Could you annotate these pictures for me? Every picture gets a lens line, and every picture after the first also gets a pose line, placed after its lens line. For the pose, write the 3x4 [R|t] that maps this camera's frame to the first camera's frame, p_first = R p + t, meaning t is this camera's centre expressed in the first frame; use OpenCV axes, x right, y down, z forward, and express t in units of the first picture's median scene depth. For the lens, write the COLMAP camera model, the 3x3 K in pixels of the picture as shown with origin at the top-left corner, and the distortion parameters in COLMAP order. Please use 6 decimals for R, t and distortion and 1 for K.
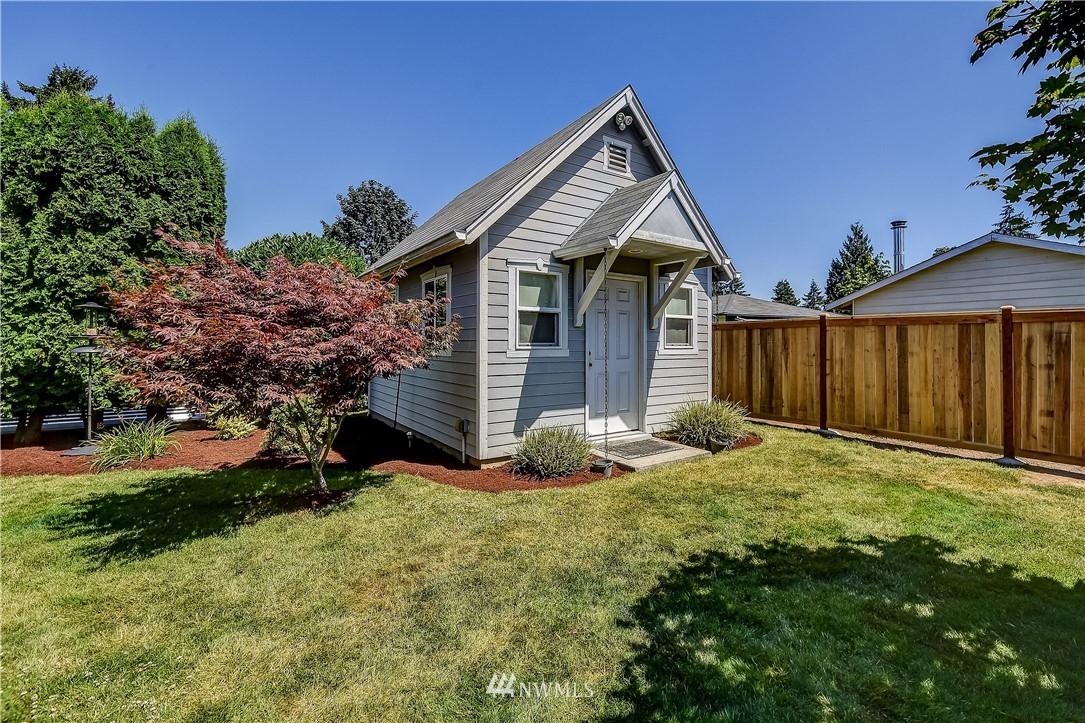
lens RADIAL K [[485.4, 0, 564.2], [0, 485.4, 336.8], [0, 0, 1]] dist [0.018018, -0.015724]
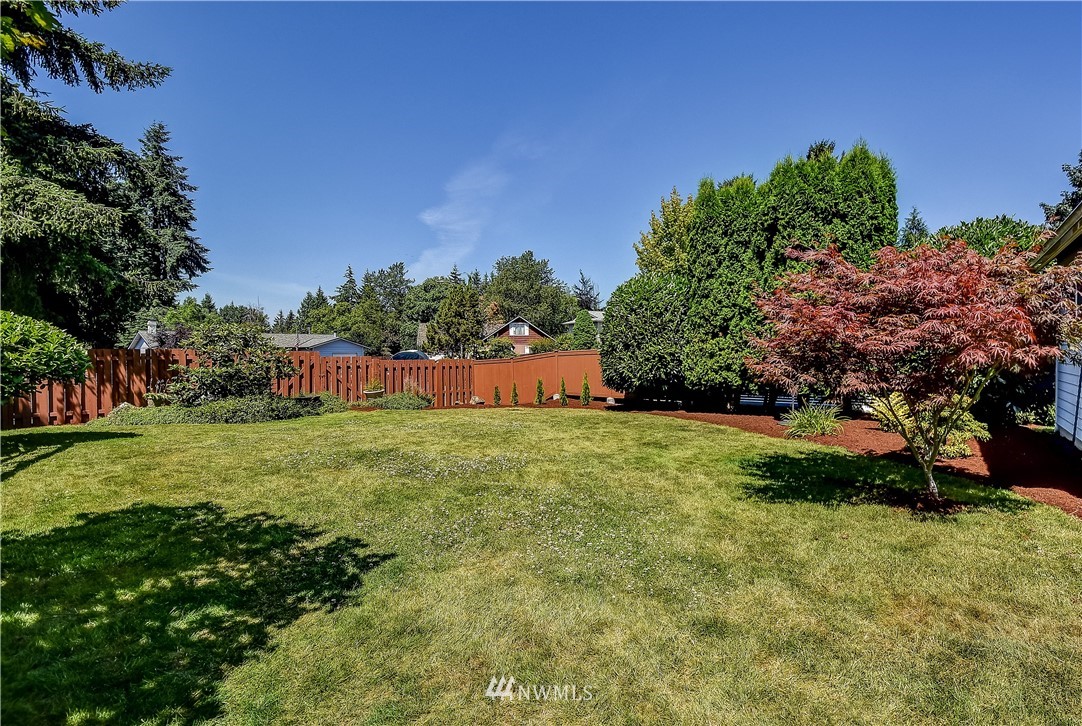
lens RADIAL K [[469.5, 0, 615.0], [0, 469.5, 362.5], [0, 0, 1]] dist [-0.000280, -0.013122]
pose [[0.338485, 0.017497, -0.940809, 0.074170], [0.019654, 0.999478, 0.025659, 0.021579], [0.940766, -0.027176, 0.337965, 0.098651]]
